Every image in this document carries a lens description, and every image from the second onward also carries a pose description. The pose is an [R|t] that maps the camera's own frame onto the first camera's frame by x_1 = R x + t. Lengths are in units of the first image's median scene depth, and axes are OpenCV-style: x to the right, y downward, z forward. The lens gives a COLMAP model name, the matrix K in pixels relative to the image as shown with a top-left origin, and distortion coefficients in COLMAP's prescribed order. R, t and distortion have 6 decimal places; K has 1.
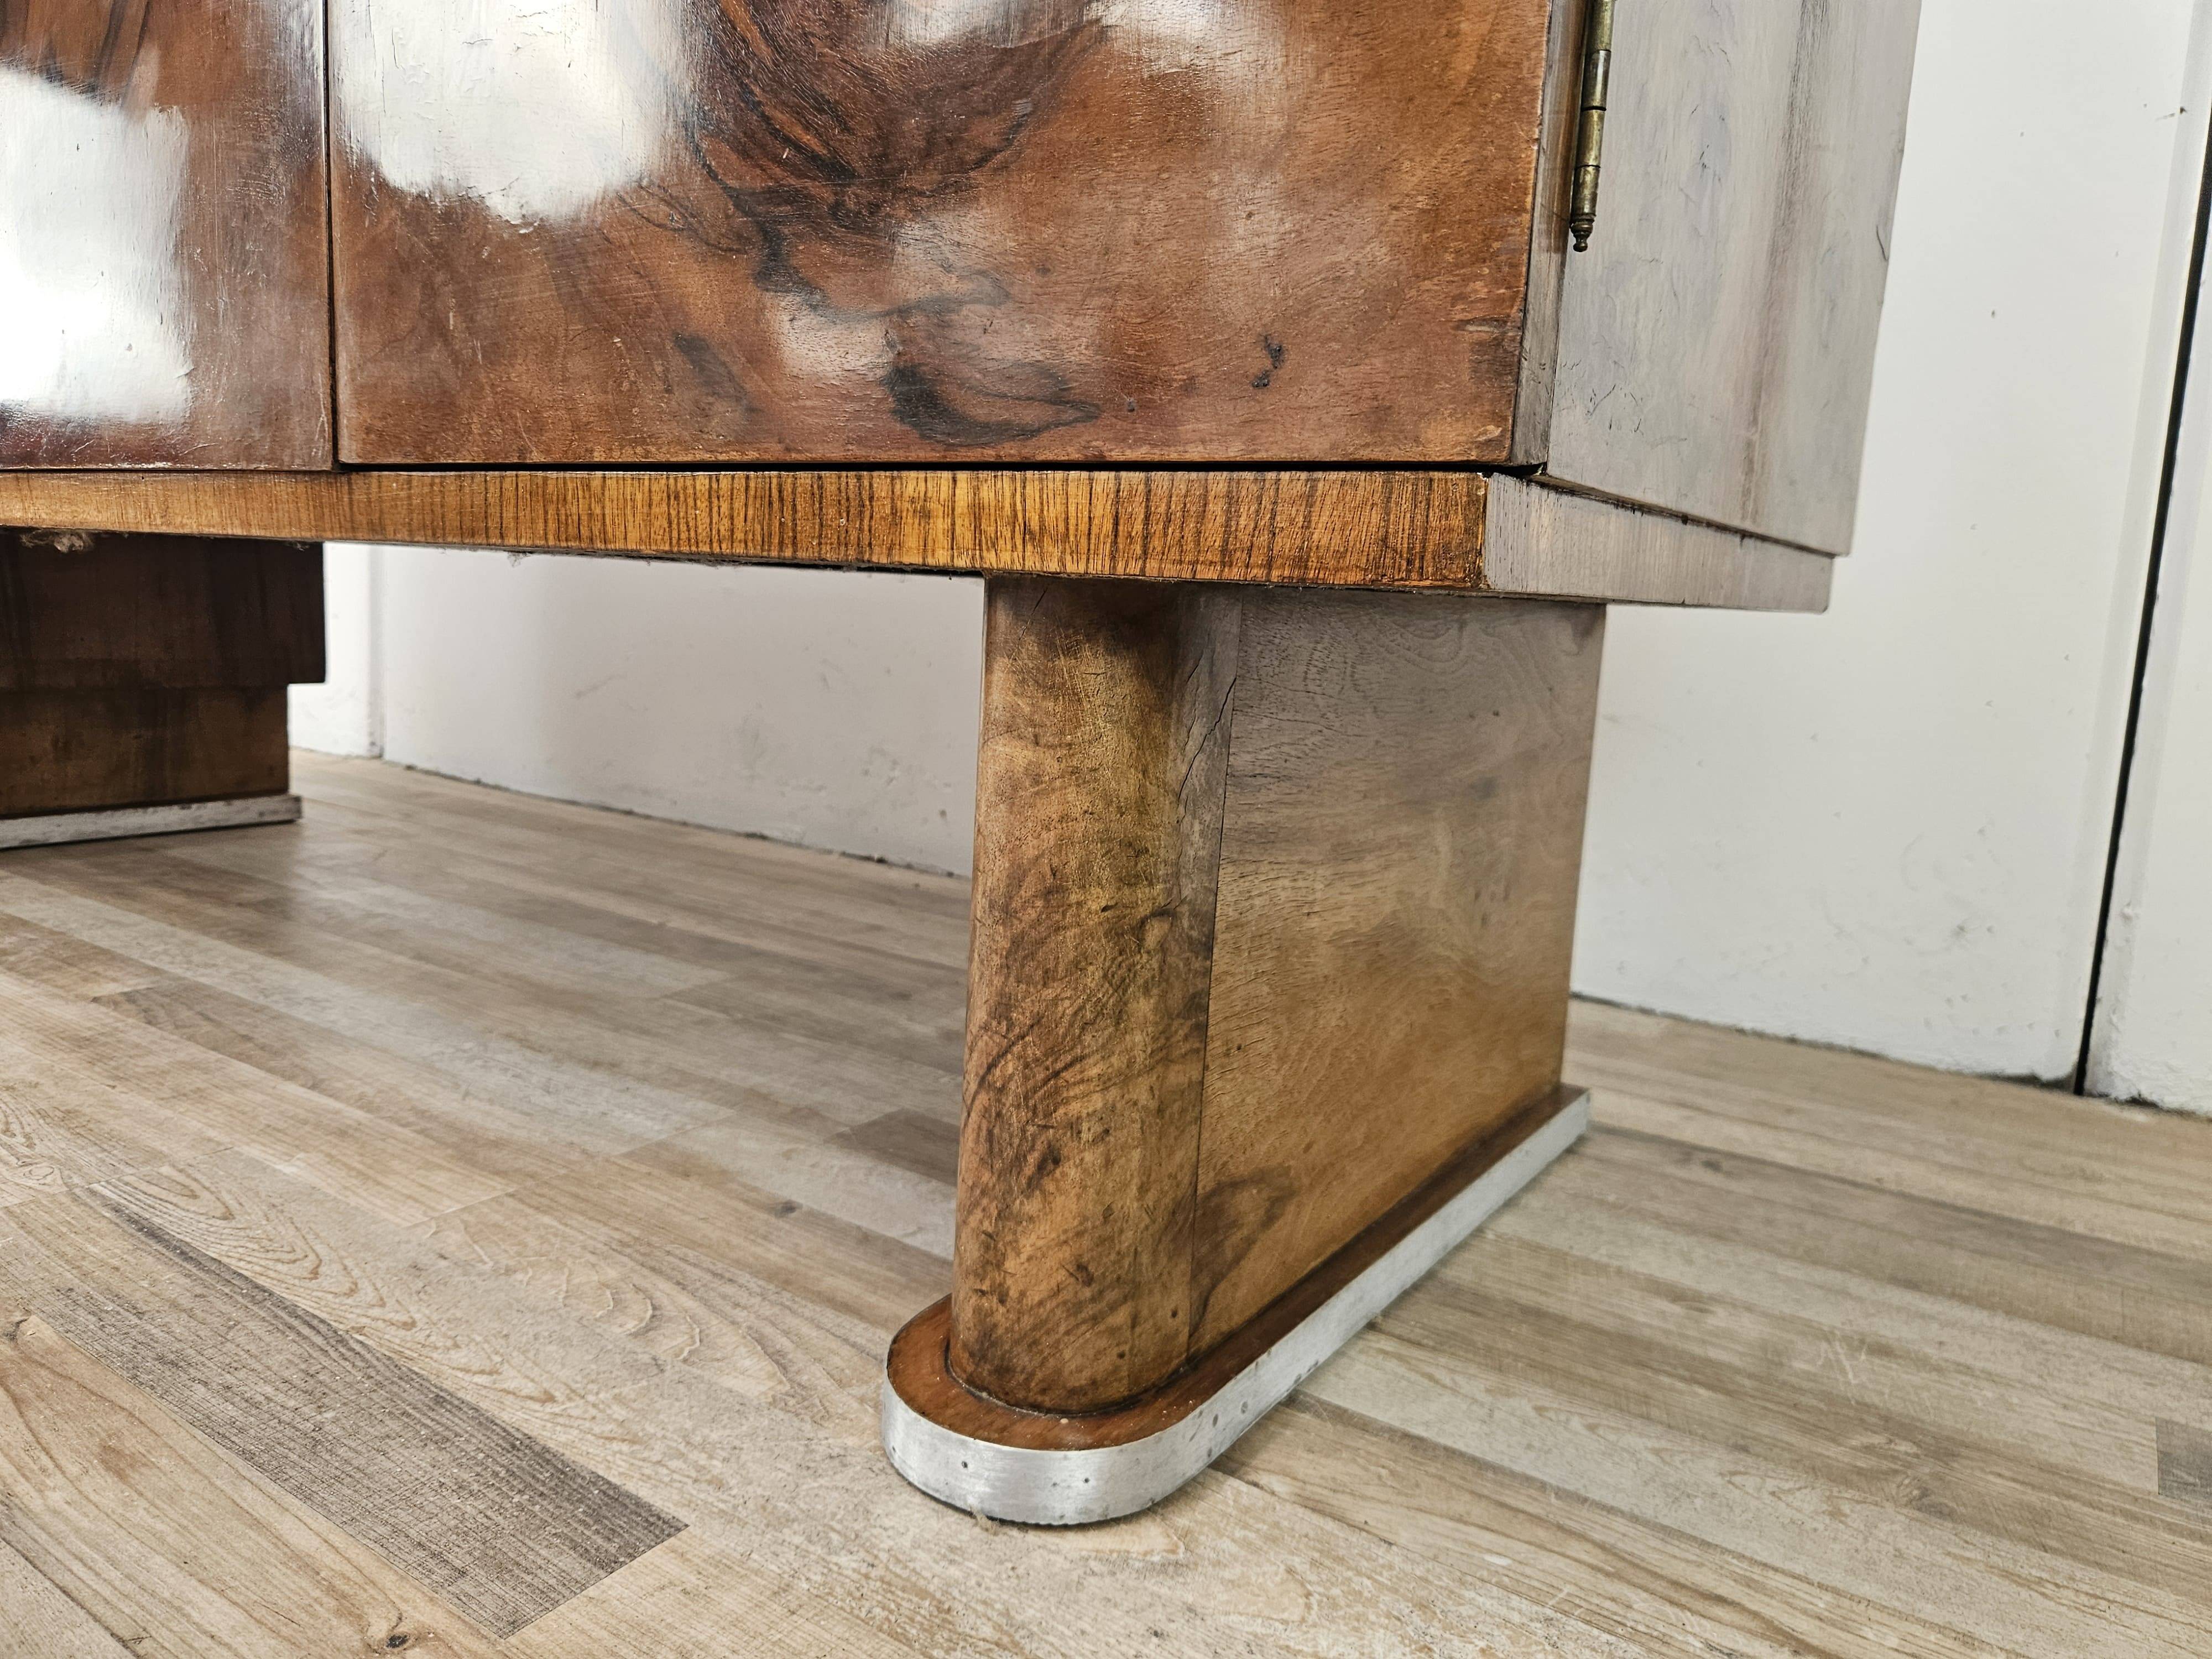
lens RADIAL K [[1510.4, 0, 1103.6], [0, 1510.4, 813.1], [0, 0, 1]] dist [0.049324, -0.048774]
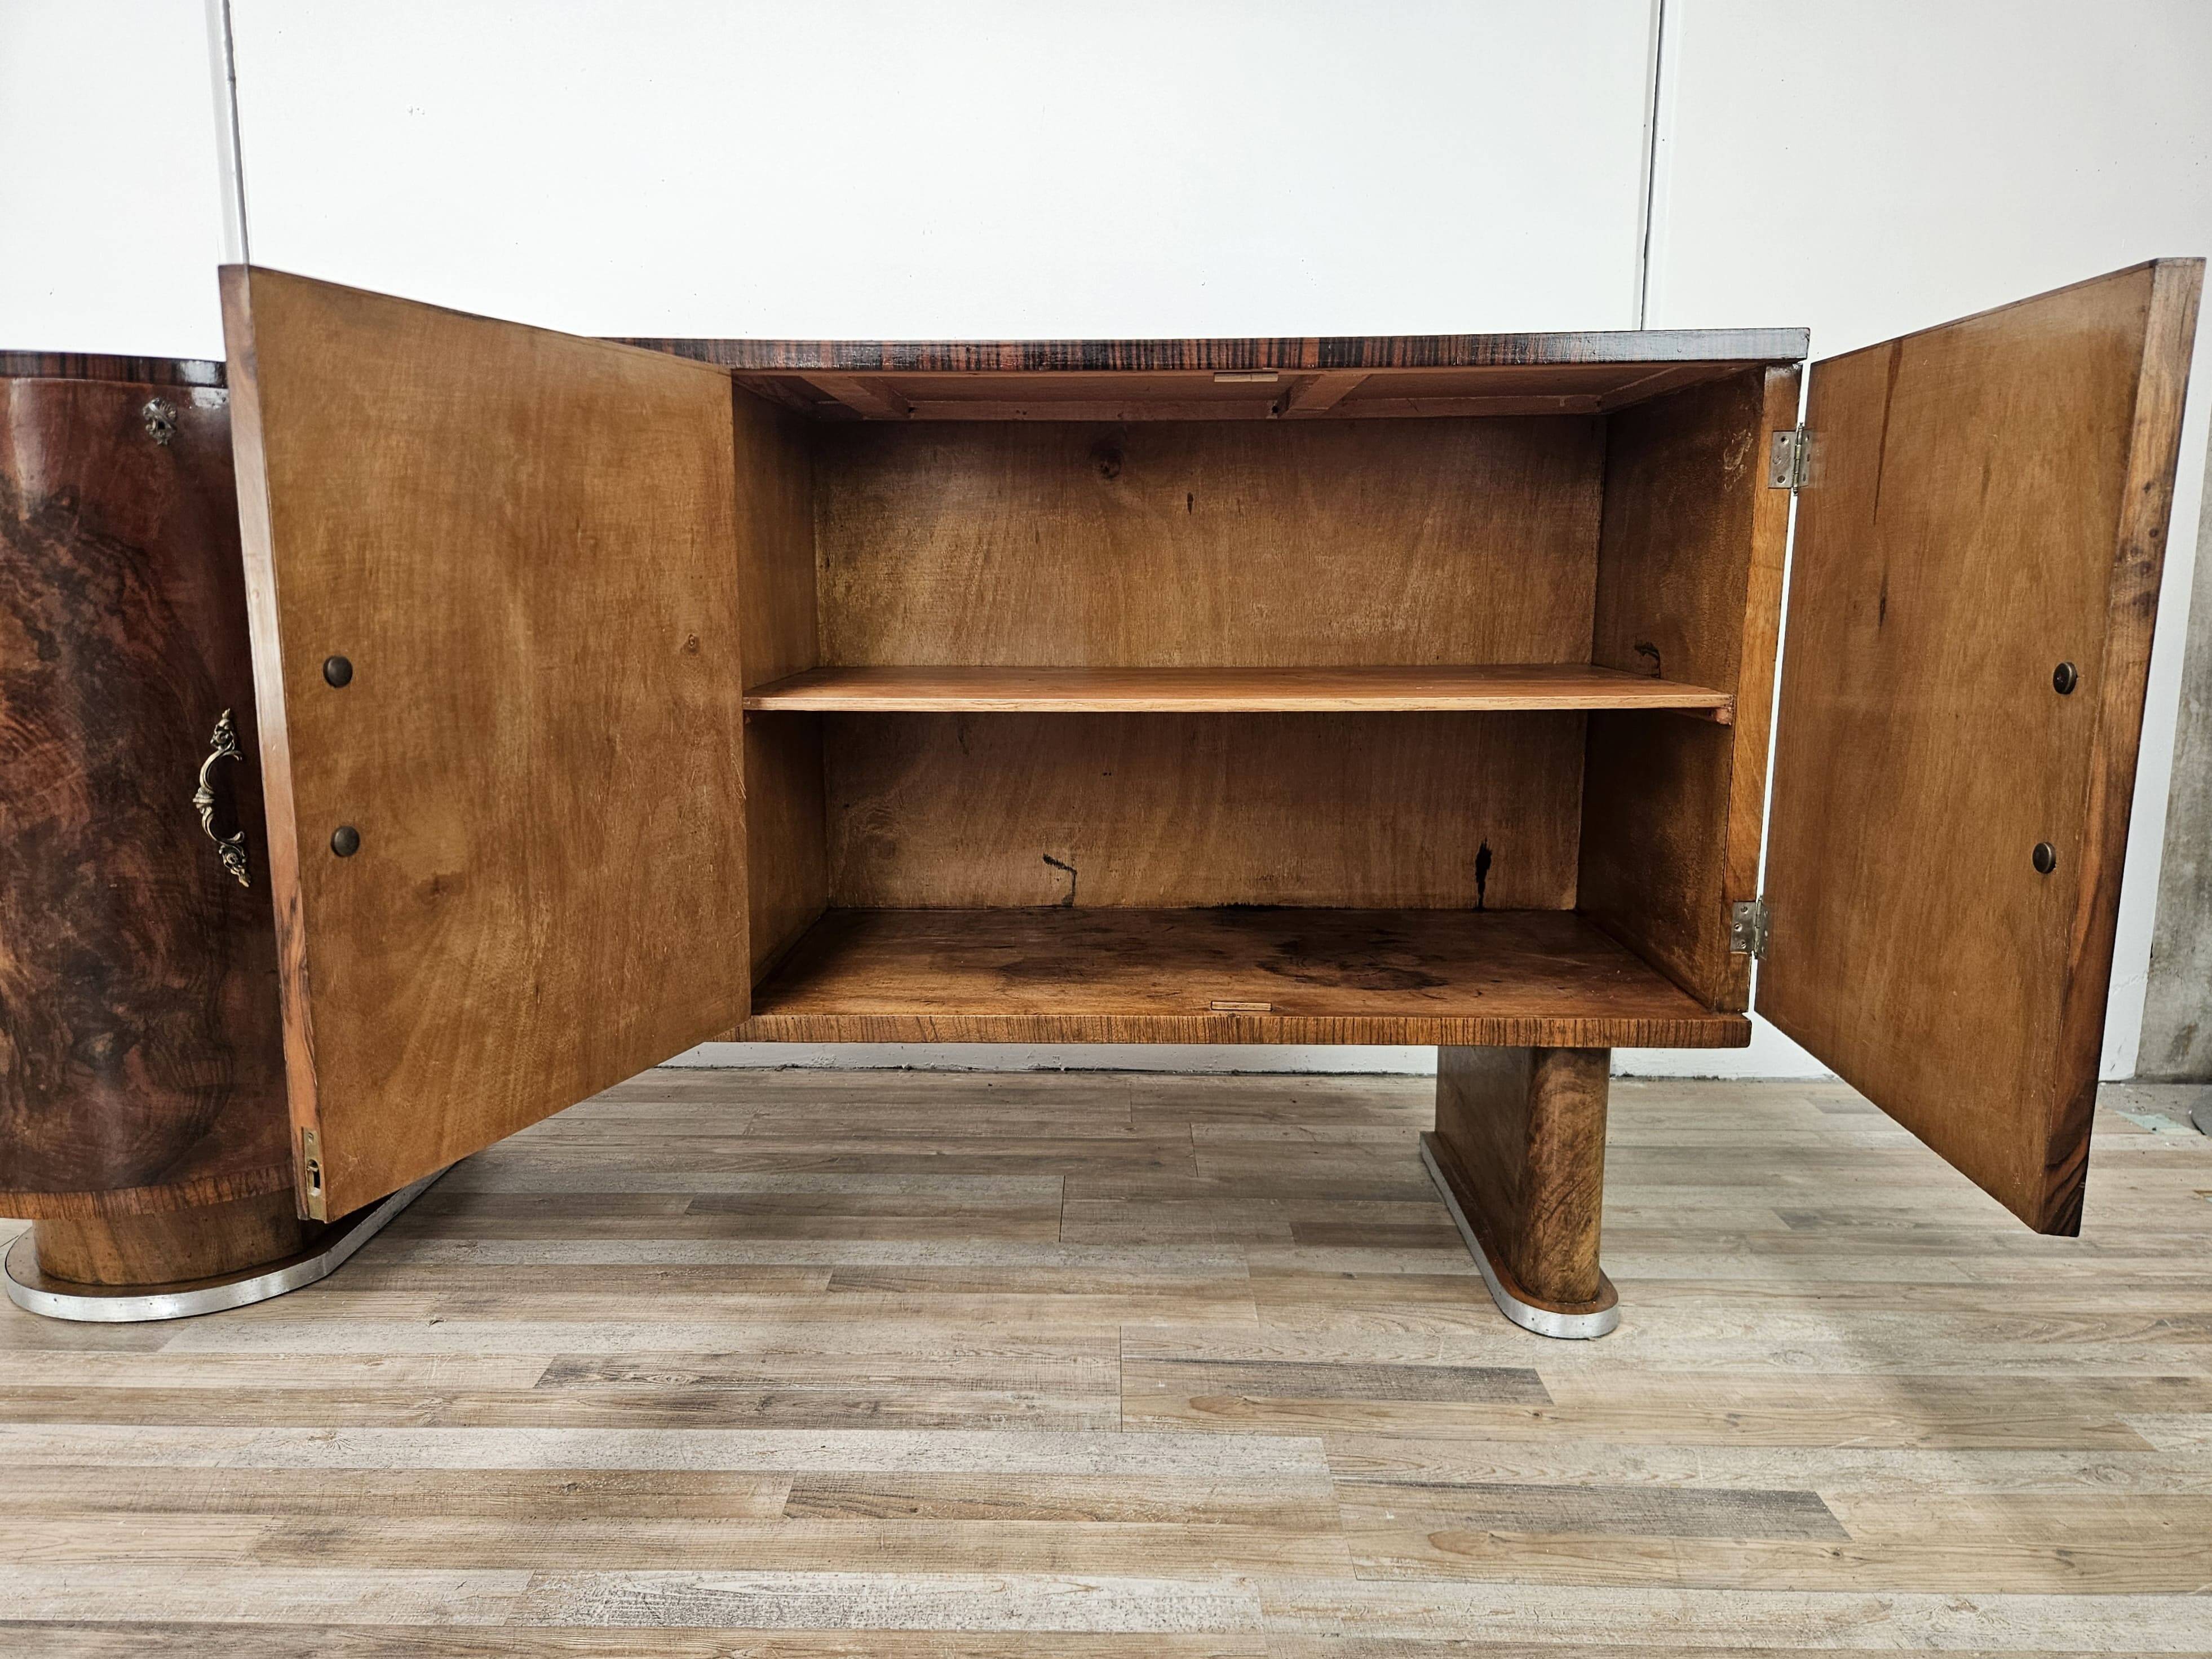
lens RADIAL K [[1510.4, 0, 1088.6], [0, 1510.4, 829.9], [0, 0, 1]] dist [0.049324, -0.048774]
pose [[0.839838, -0.136386, 0.525425, -2.033590], [0.119716, 0.990626, 0.065786, -0.748412], [-0.529472, 0.007653, 0.848293, -0.926124]]
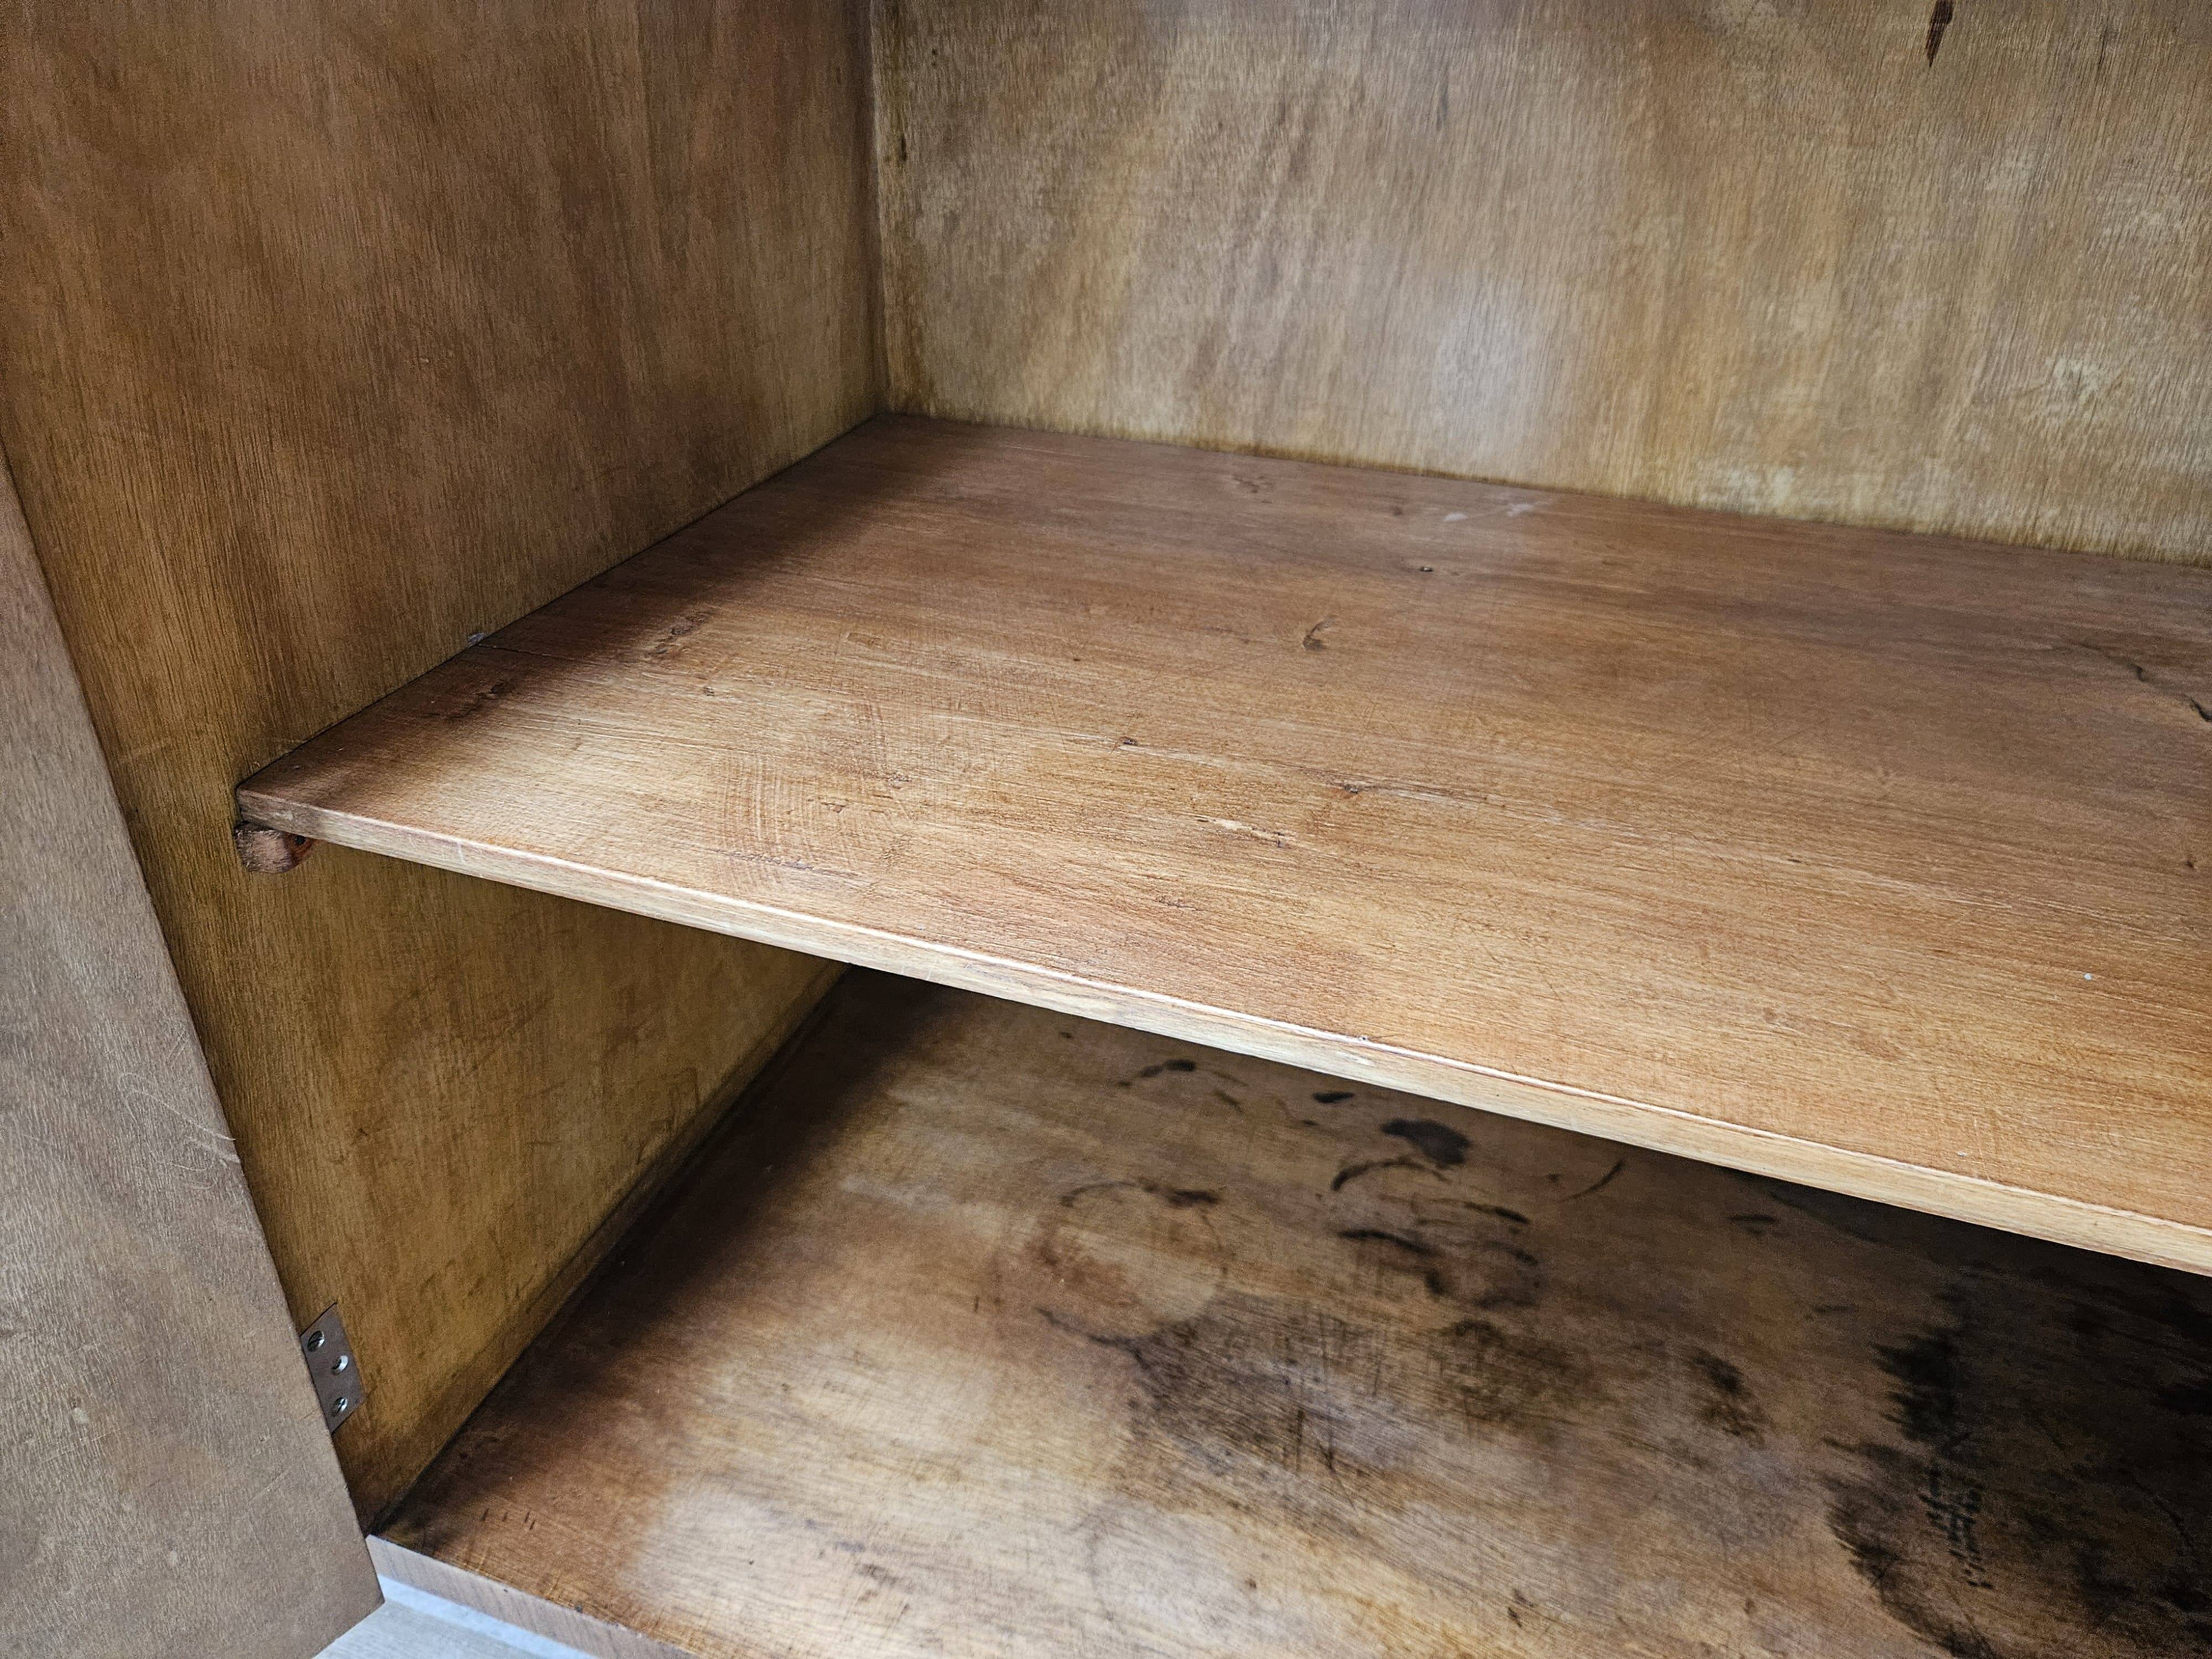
lens RADIAL K [[1510.4, 0, 1099.2], [0, 1510.4, 814.8], [0, 0, 1]] dist [0.049324, -0.048774]
pose [[0.961234, -0.153486, 0.229067, -0.940844], [0.055195, 0.921042, 0.385532, -1.138328], [-0.270154, -0.357943, 0.893808, 0.714115]]
